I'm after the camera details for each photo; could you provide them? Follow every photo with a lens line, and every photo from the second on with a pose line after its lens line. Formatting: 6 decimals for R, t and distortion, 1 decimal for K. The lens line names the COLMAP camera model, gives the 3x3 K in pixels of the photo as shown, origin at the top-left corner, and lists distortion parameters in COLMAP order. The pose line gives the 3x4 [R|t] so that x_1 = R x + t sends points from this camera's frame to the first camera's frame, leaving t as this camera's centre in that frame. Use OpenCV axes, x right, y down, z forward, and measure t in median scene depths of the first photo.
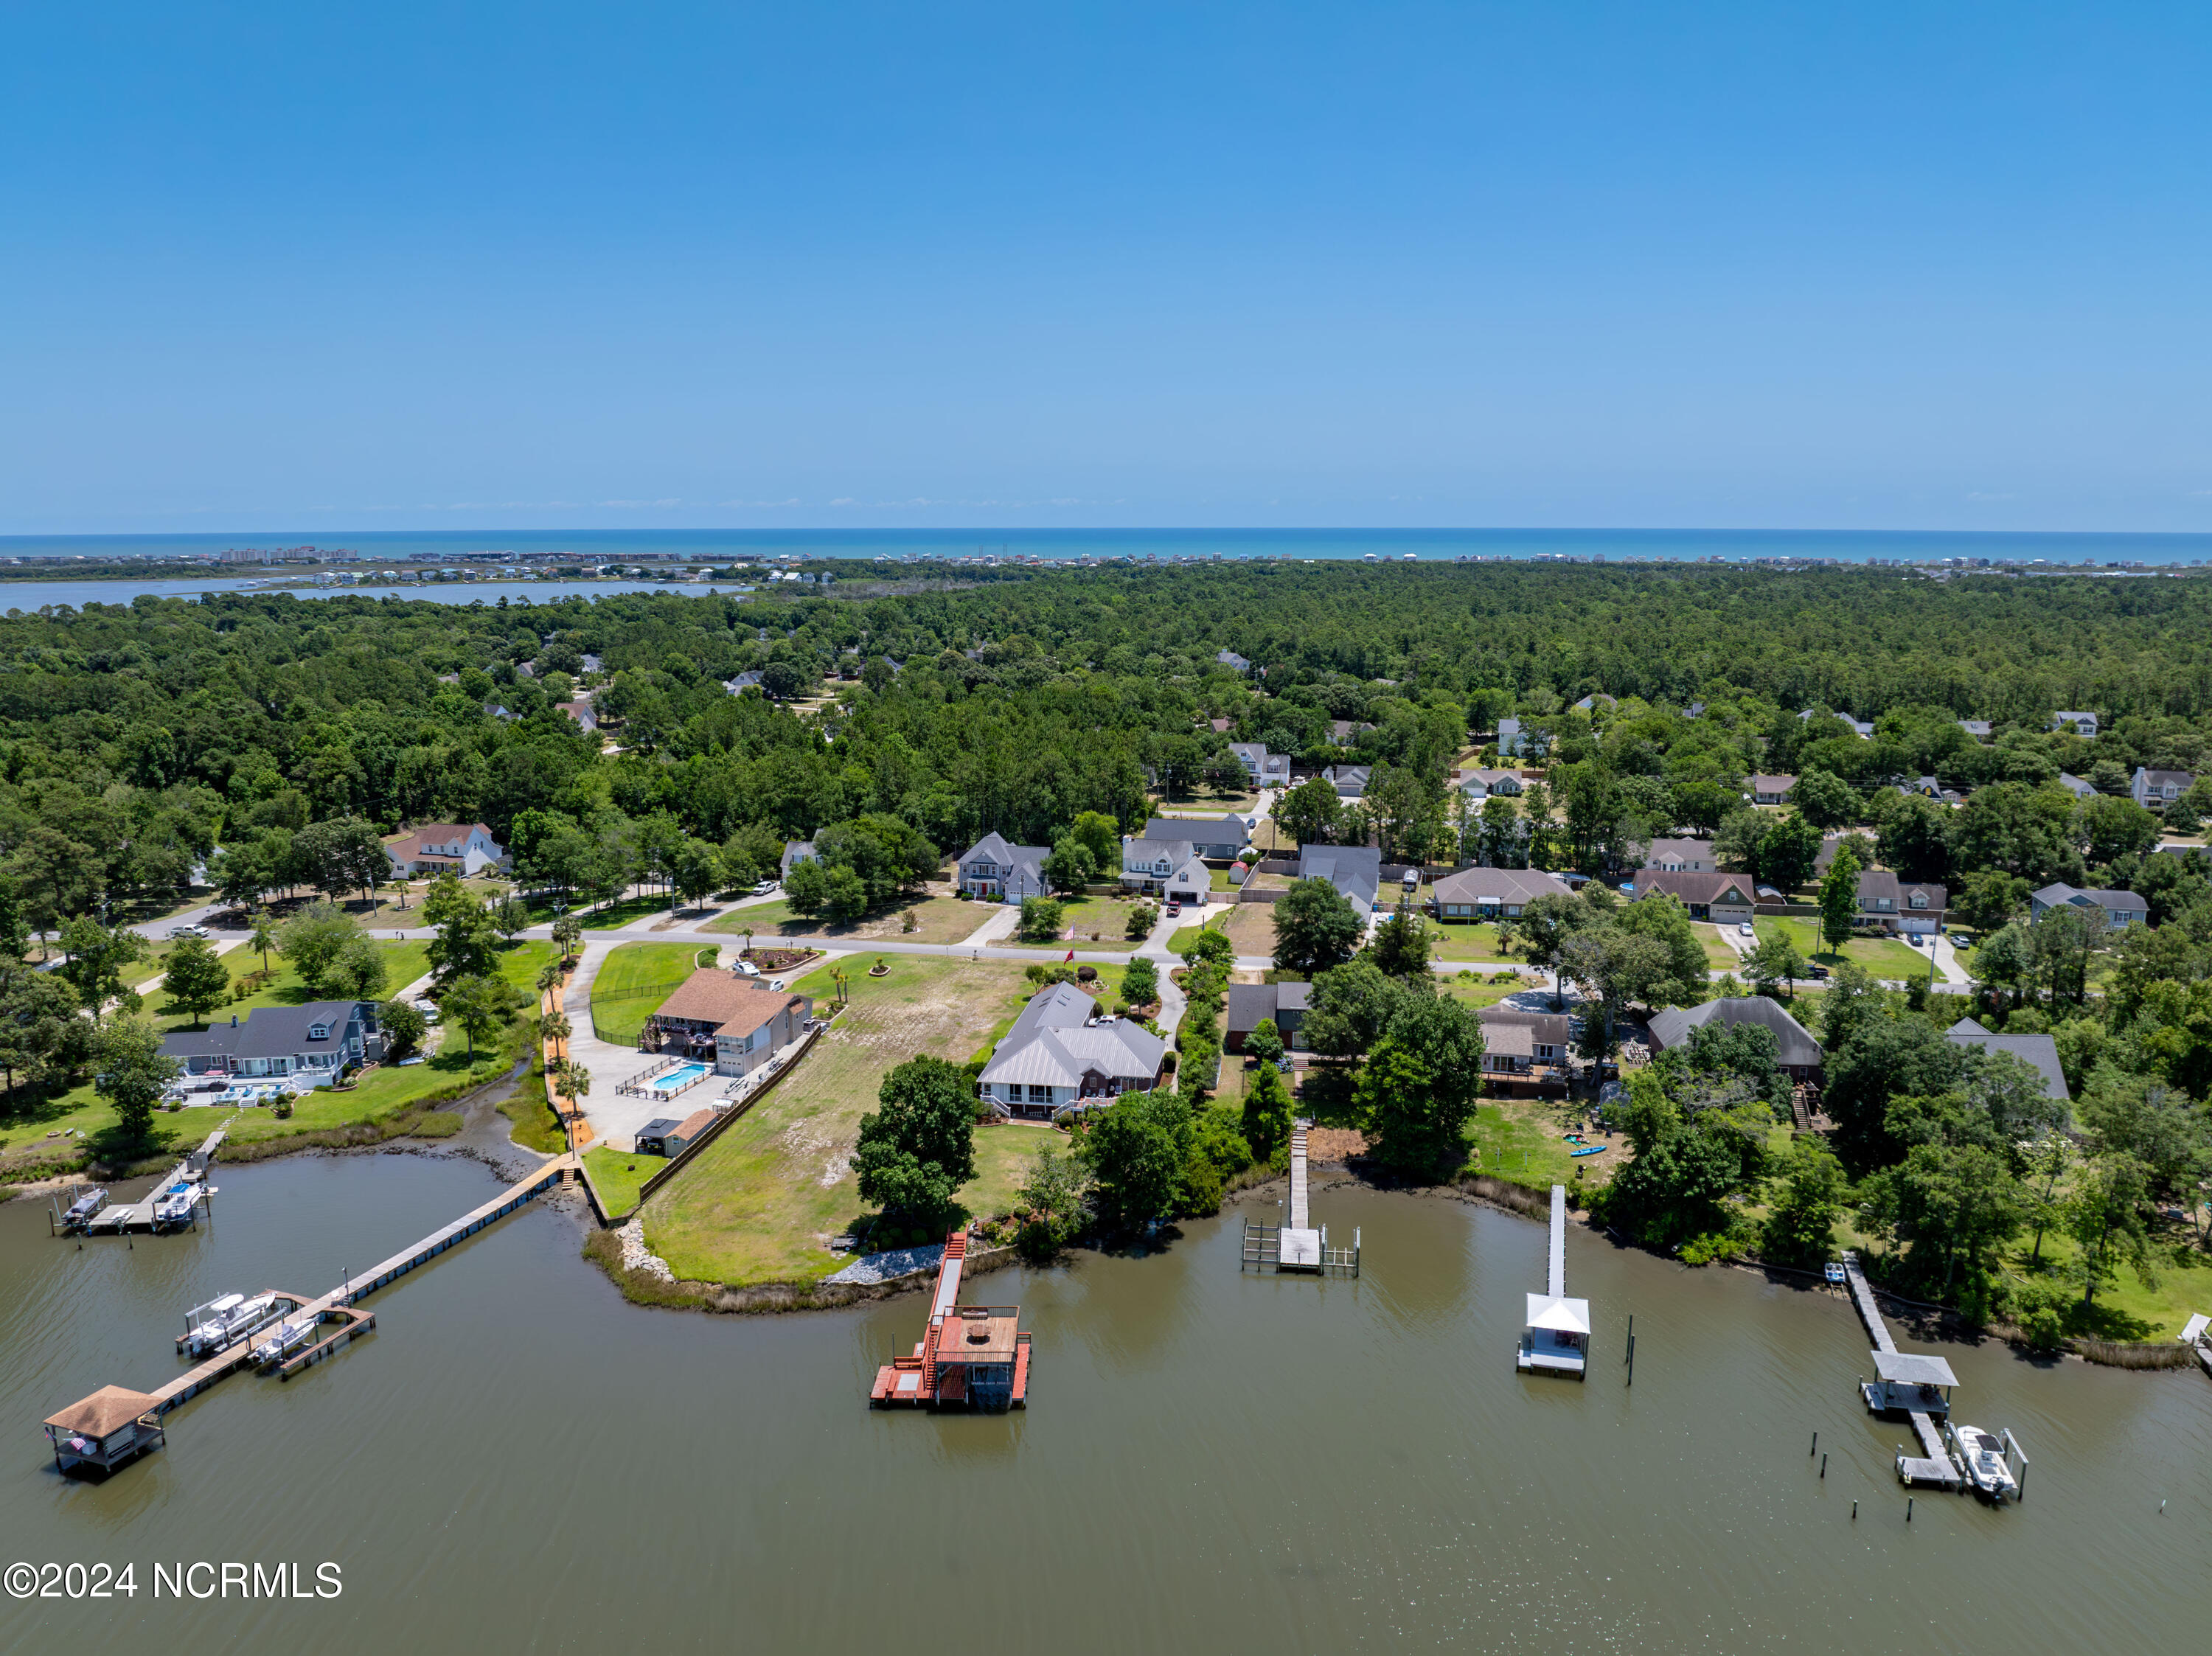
lens RADIAL K [[1570.2, 0, 1113.7], [0, 1570.2, 809.9], [0, 0, 1]] dist [-0.048481, 0.014885]
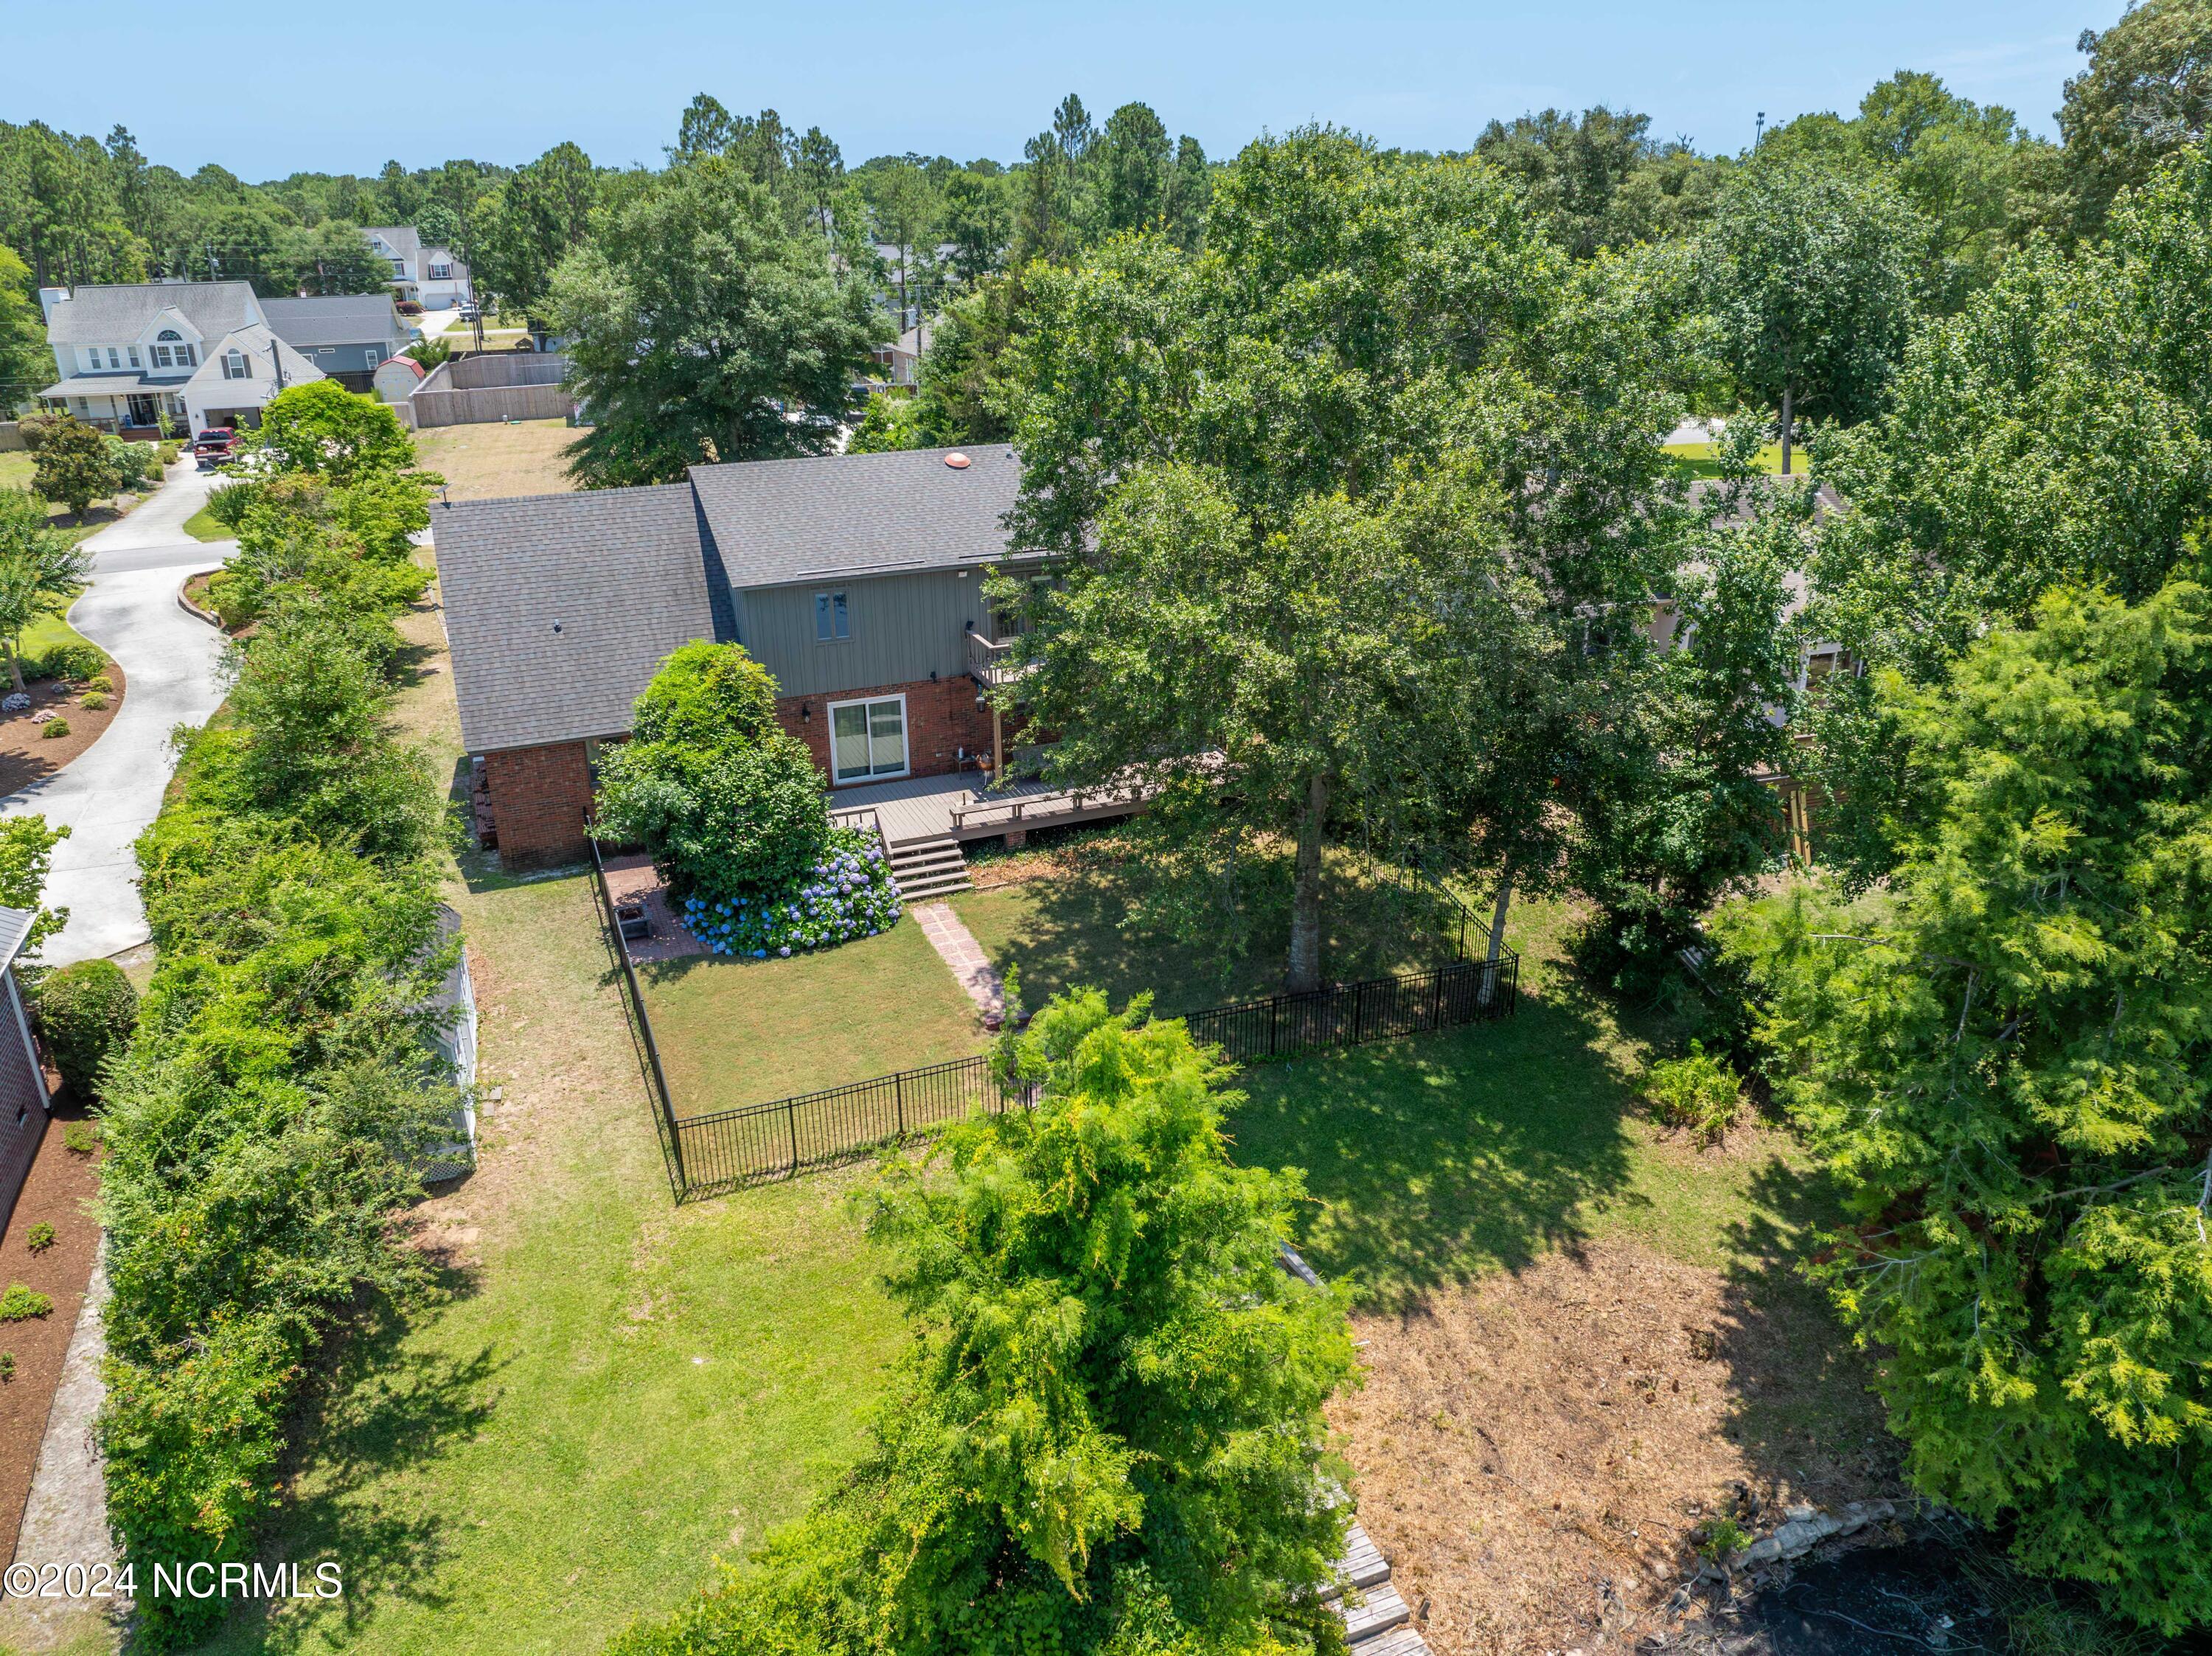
lens RADIAL K [[1570.2, 0, 1074.9], [0, 1570.2, 824.4], [0, 0, 1]] dist [-0.048481, 0.014885]
pose [[0.880234, -0.188984, 0.435285, 0.060190], [0.098642, 0.970110, 0.221712, 0.127783], [-0.464174, -0.152221, 0.872566, 0.893872]]
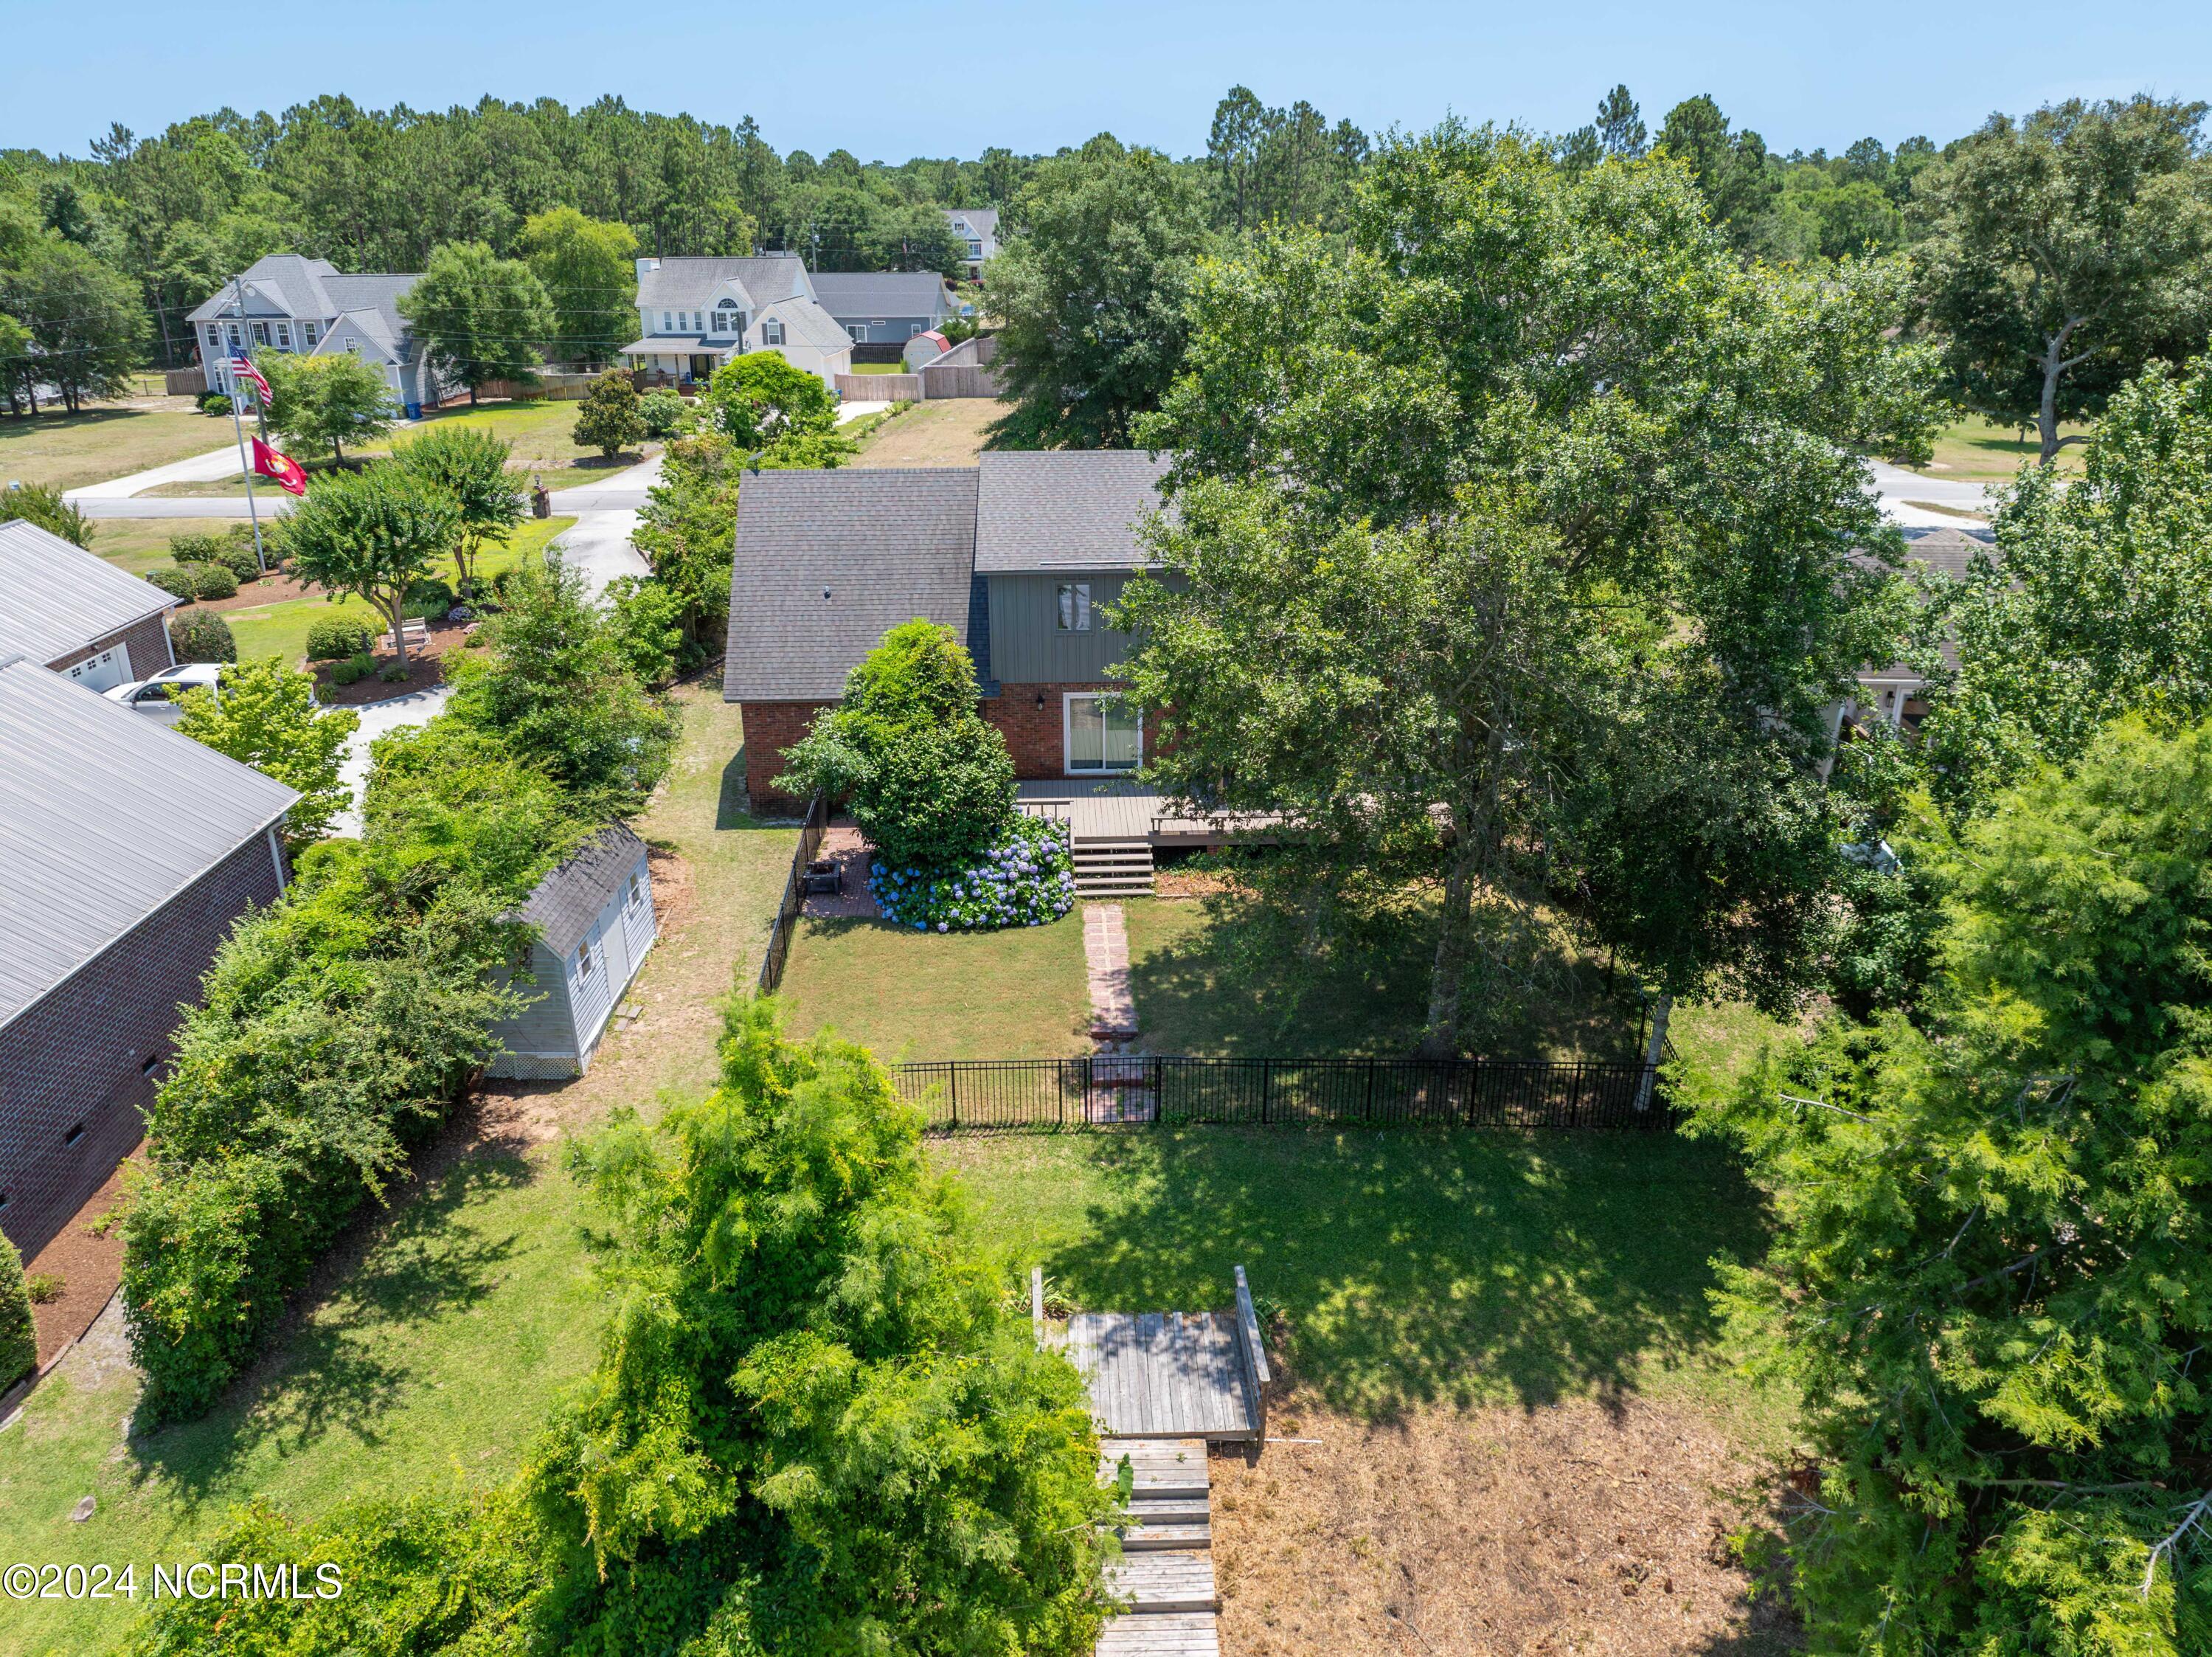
lens RADIAL K [[1570.4, 0, 1083.5], [0, 1570.4, 824.0], [0, 0, 1]] dist [-0.048481, 0.014885]
pose [[0.991047, -0.057953, 0.120283, 0.101177], [0.032398, 0.978344, 0.204433, 0.129308], [-0.129526, -0.198705, 0.971462, 0.884467]]
